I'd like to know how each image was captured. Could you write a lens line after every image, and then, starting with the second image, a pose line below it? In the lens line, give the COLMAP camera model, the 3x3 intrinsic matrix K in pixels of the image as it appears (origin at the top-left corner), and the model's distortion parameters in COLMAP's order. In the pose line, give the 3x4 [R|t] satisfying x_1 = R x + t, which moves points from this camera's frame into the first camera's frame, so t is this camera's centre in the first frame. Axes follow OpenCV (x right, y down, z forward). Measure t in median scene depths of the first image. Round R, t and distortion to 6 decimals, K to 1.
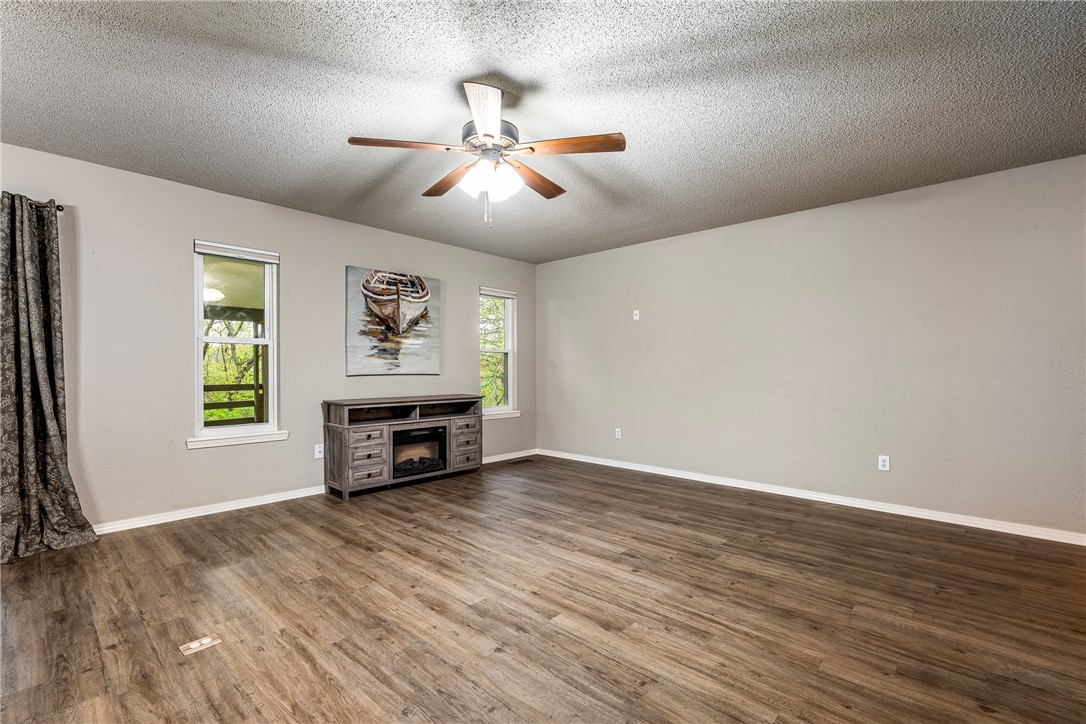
lens RADIAL K [[536.3, 0, 546.7], [0, 536.3, 363.5], [0, 0, 1]] dist [-0.012673, 0.000382]
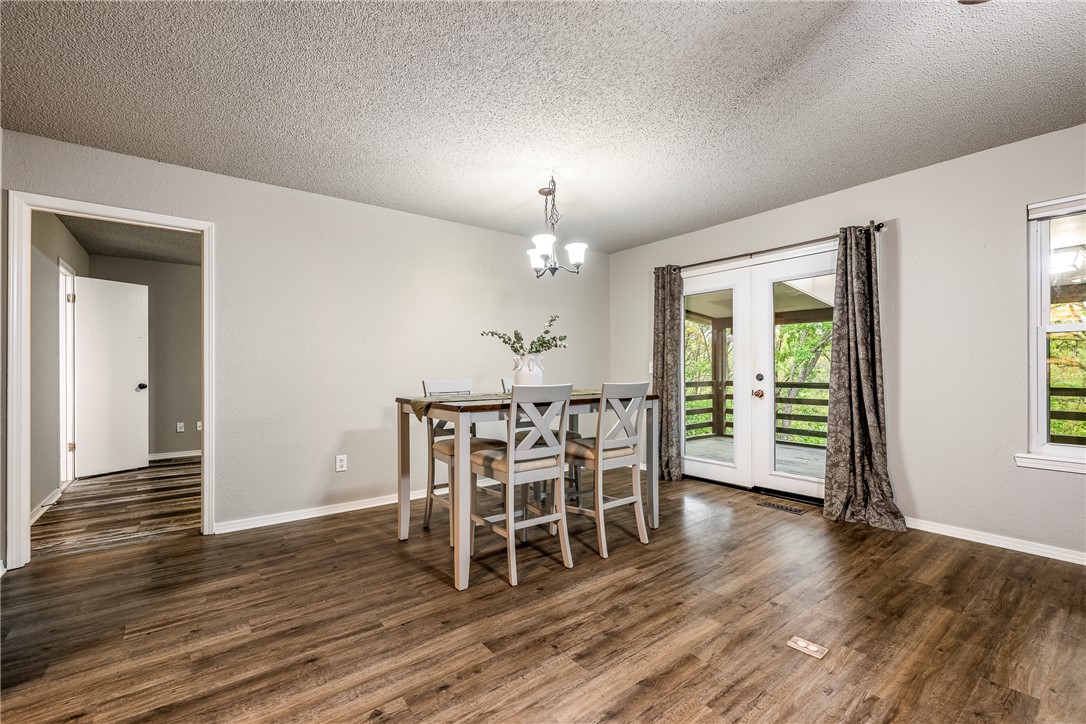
lens RADIAL K [[475.6, 0, 542.8], [0, 475.6, 367.8], [0, 0, 1]] dist [0.001916, 0.000061]
pose [[-0.238998, -0.008239, -0.970985, 0.230295], [0.013920, 0.999832, -0.011910, 0.011659], [0.970920, -0.016362, -0.238844, 0.528344]]
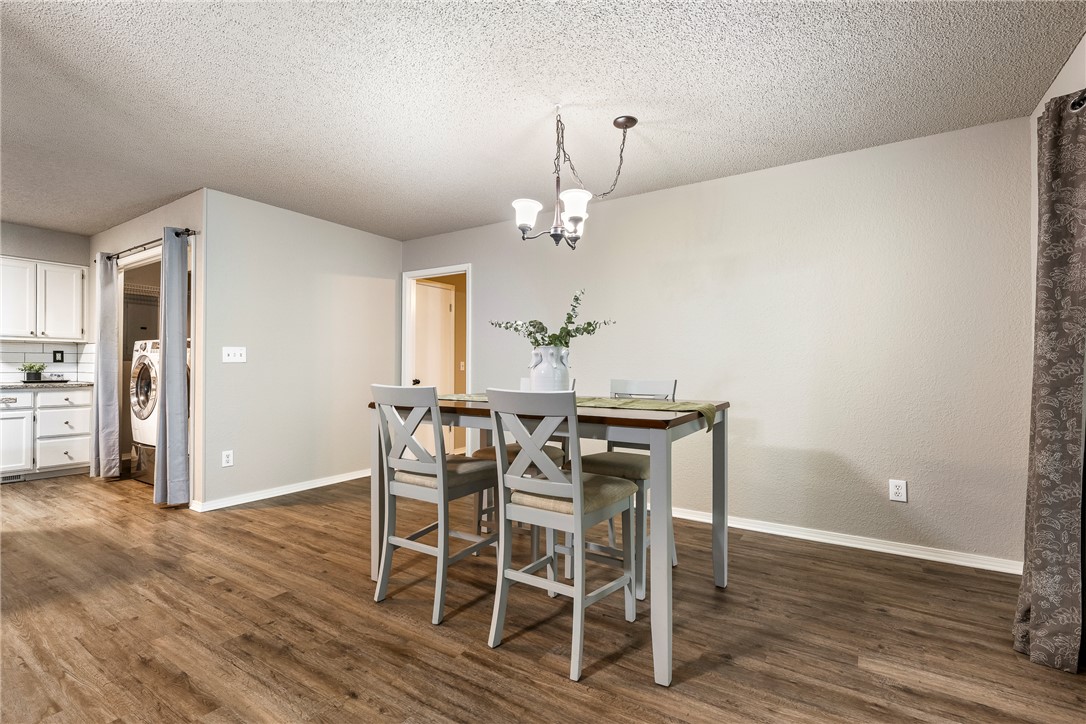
lens RADIAL K [[475.6, 0, 535.4], [0, 475.6, 364.7], [0, 0, 1]] dist [0.001916, 0.000061]
pose [[-0.996088, -0.005550, -0.088190, -0.541126], [-0.003957, 0.999826, -0.018218, 0.011485], [0.088276, -0.017798, -0.995937, 1.010136]]
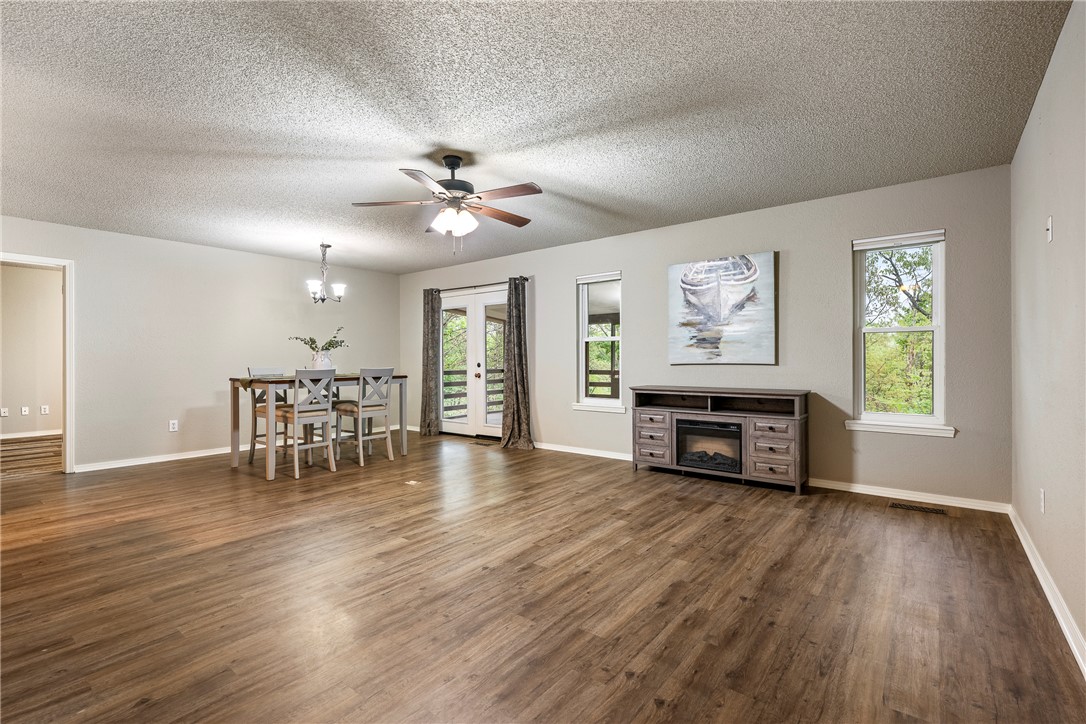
lens RADIAL K [[536.3, 0, 516.7], [0, 536.3, 354.3], [0, 0, 1]] dist [-0.012673, 0.000382]
pose [[-0.046879, -0.009810, -0.998852, 1.026315], [0.015993, 0.999816, -0.010571, 0.010912], [0.998773, -0.016471, -0.046714, 1.002702]]
